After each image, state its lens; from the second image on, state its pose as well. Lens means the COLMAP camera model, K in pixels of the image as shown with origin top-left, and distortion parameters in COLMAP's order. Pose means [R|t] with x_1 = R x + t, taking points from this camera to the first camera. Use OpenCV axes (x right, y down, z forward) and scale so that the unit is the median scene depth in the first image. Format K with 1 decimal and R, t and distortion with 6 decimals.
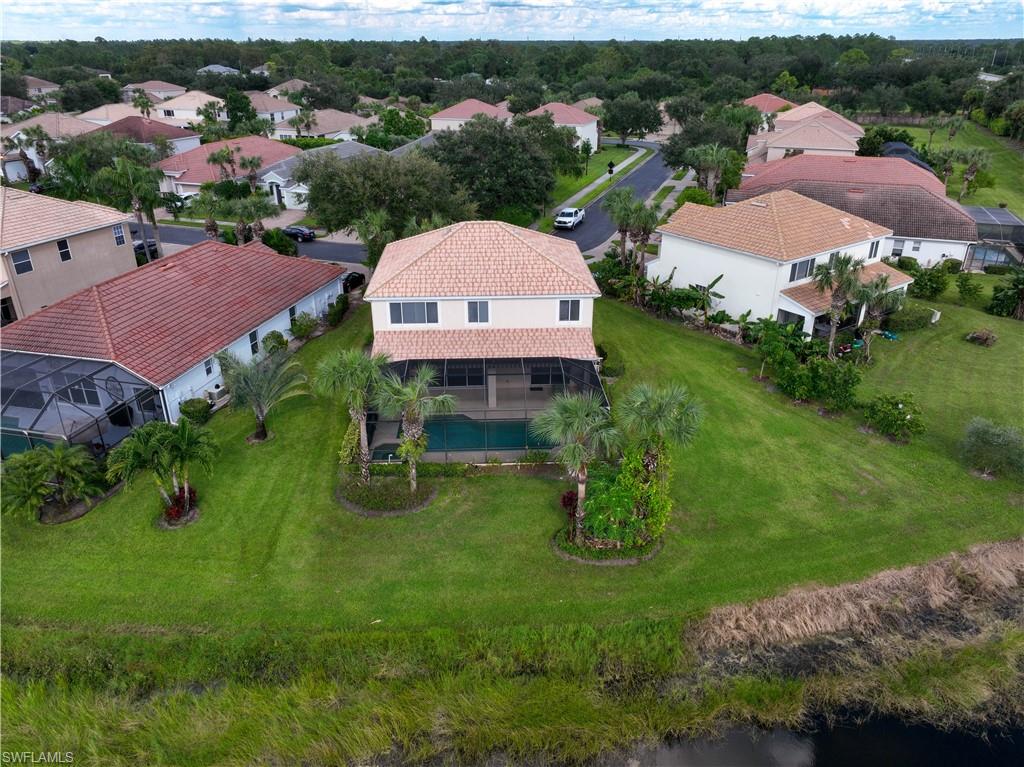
lens RADIAL K [[813.6, 0, 512.0], [0, 813.6, 383.5], [0, 0, 1]] dist [0.005726, 0.008516]
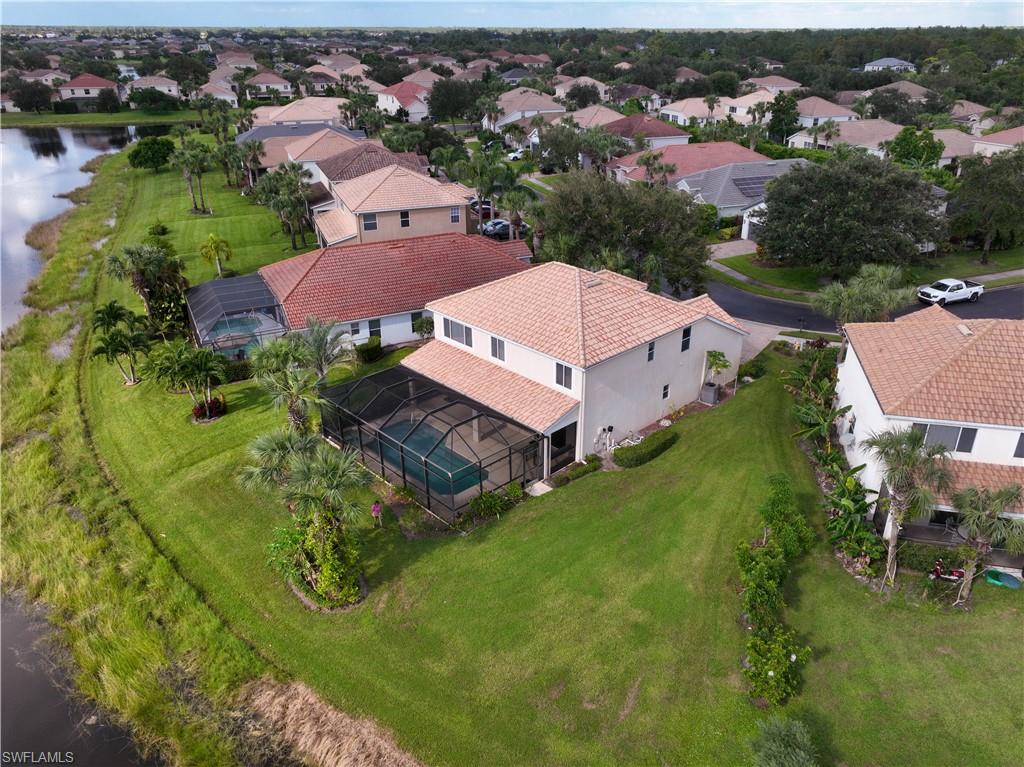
lens RADIAL K [[813.6, 0, 512.0], [0, 813.6, 383.5], [0, 0, 1]] dist [0.005726, 0.008516]
pose [[0.626335, 0.318183, -0.711663, 0.674308], [-0.301642, 0.940718, 0.155119, -0.201115], [0.718831, 0.117511, 0.685182, 0.311538]]
